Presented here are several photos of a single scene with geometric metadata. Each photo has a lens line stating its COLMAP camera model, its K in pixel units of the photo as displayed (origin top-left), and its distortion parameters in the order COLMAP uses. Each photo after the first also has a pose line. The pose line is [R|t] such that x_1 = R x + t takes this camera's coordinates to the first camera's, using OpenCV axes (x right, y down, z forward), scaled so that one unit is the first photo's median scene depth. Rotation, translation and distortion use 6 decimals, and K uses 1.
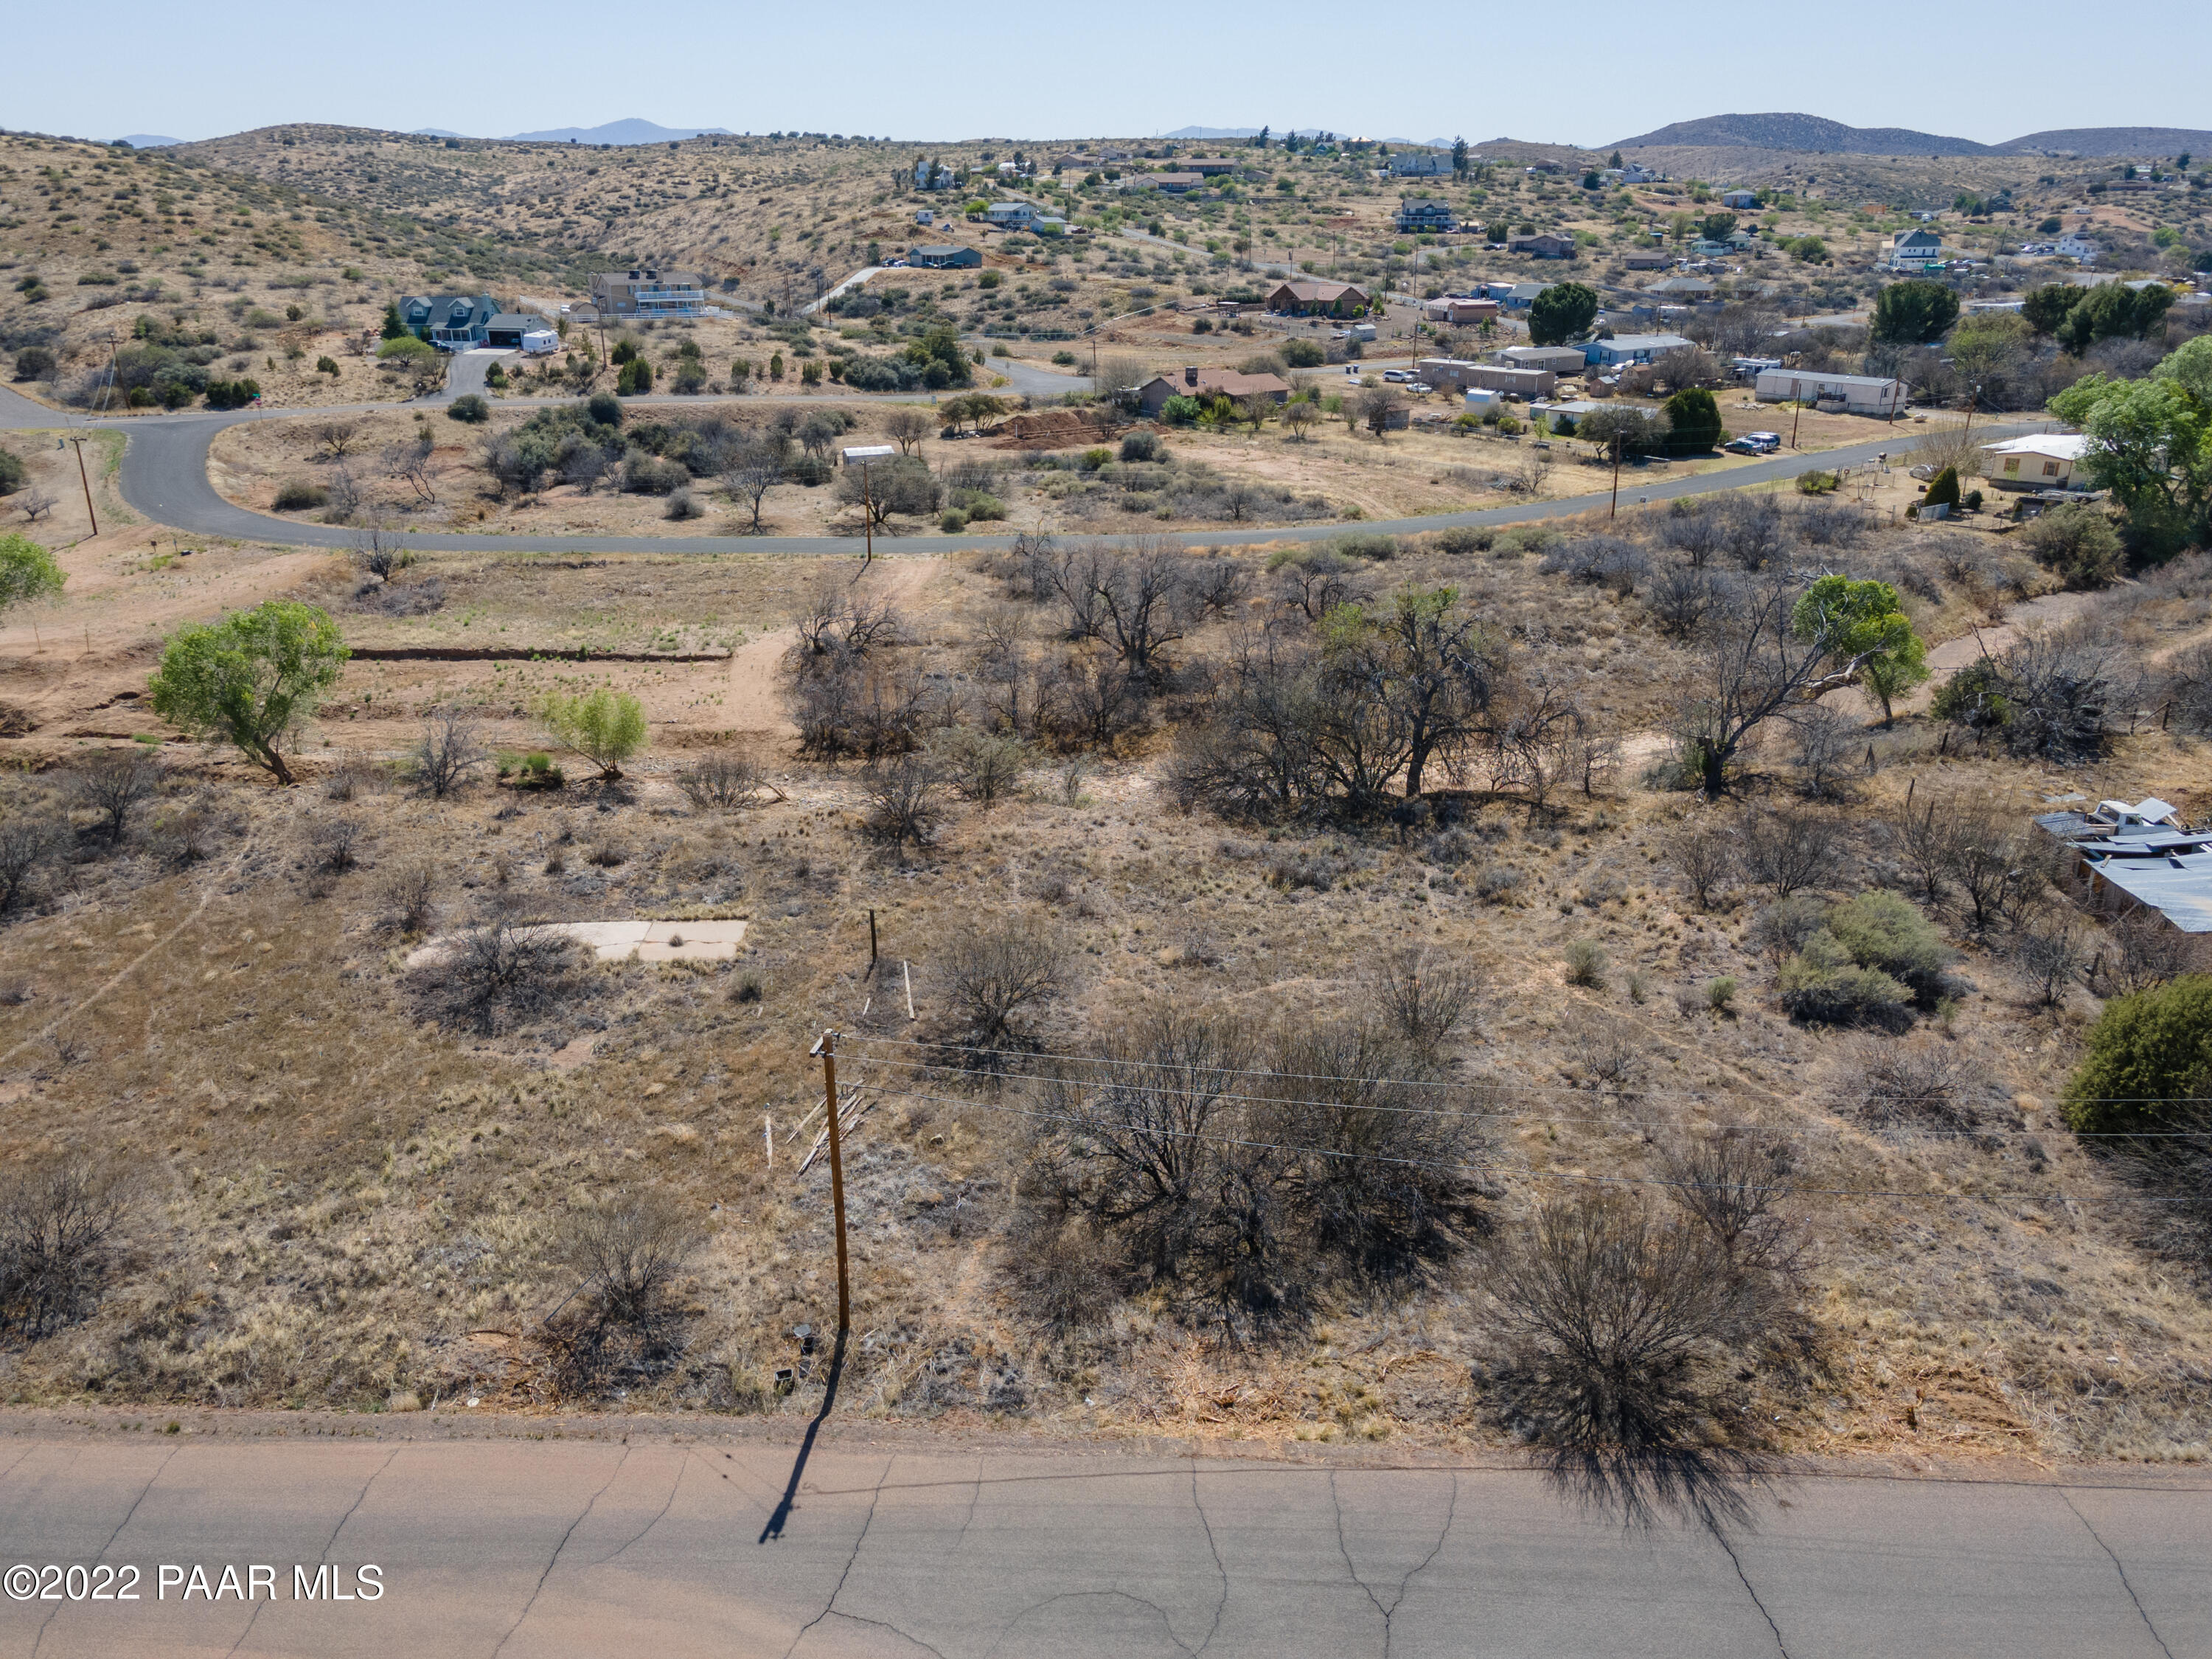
lens RADIAL K [[1613.1, 0, 1106.0], [0, 1613.1, 829.5], [0, 0, 1]] dist [-0.005959, 0.090669]
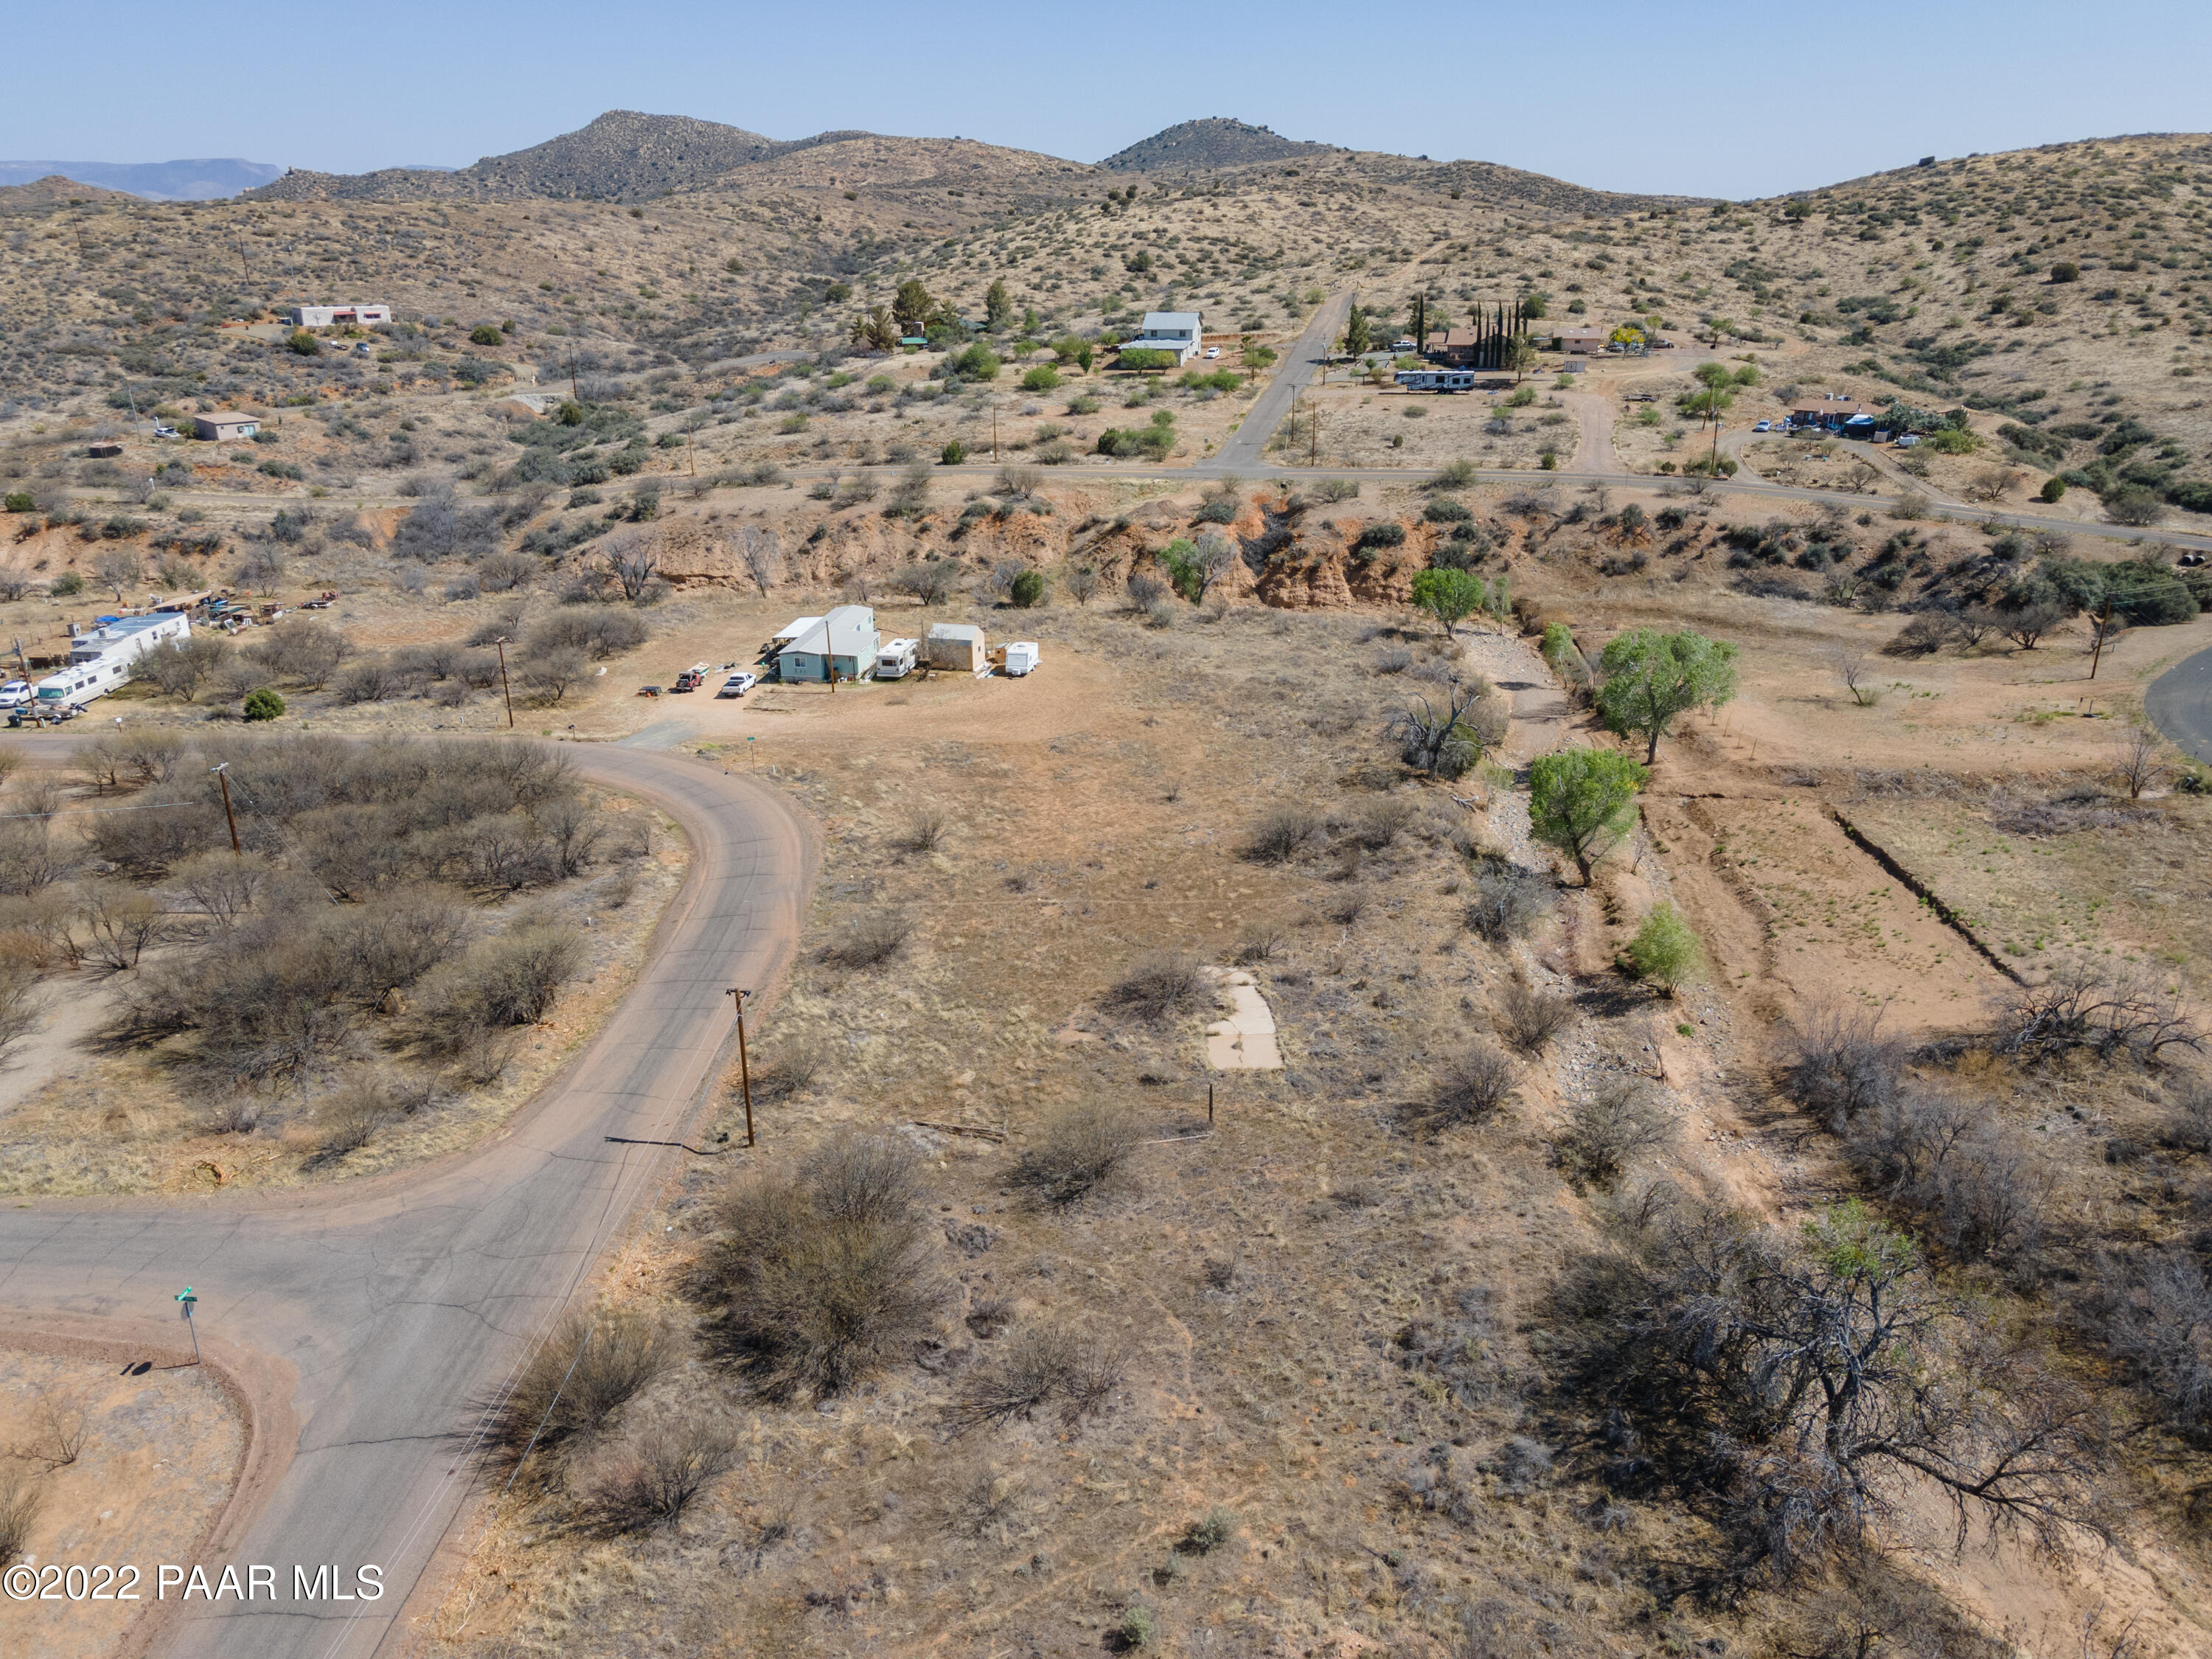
lens RADIAL K [[1627.9, 0, 1106.0], [0, 1627.9, 829.5], [0, 0, 1]] dist [0.006315, 0.067871]
pose [[-0.006969, 0.353439, -0.935432, 0.292819], [-0.348280, 0.876025, 0.333588, -0.156362], [0.937365, 0.328117, 0.116991, 0.207088]]
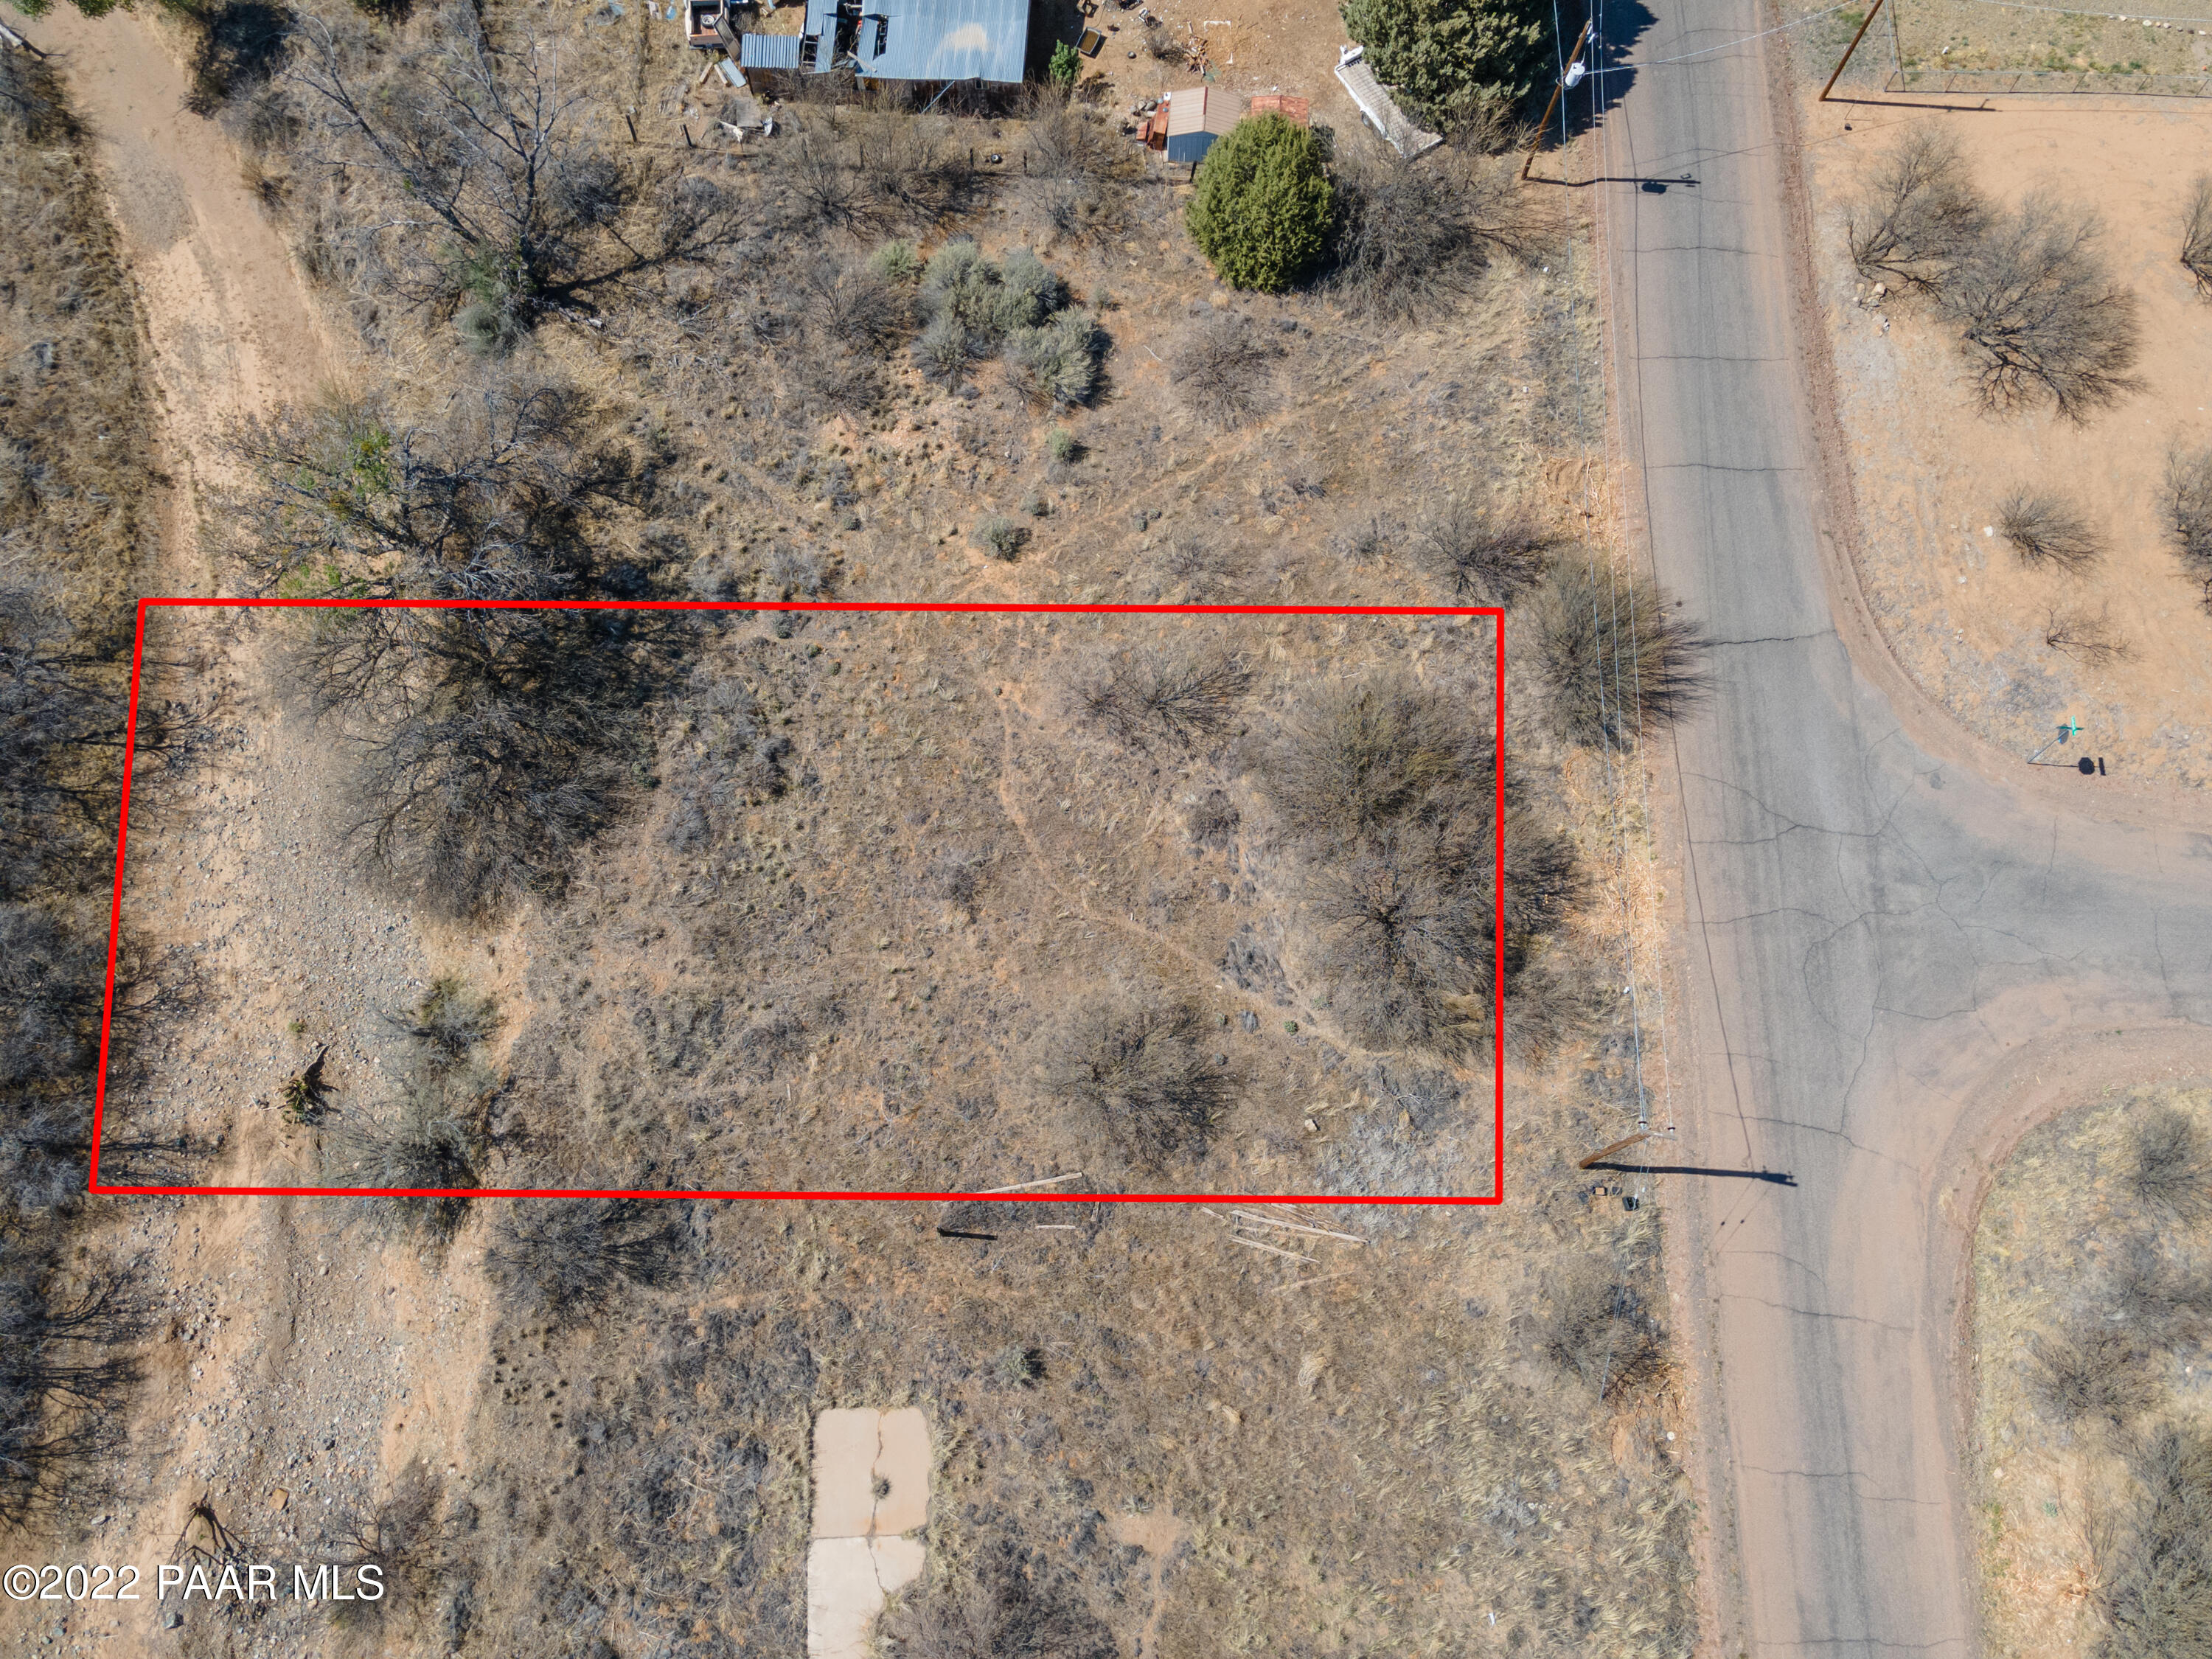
lens RADIAL K [[1529.3, 0, 1106.0], [0, 1529.3, 829.5], [0, 0, 1]] dist [-0.003485, 0.045979]
pose [[-0.005320, -0.949631, 0.313325, -0.058367], [0.361883, 0.290264, 0.885882, -0.210463], [-0.932209, 0.118099, 0.342111, 0.178612]]
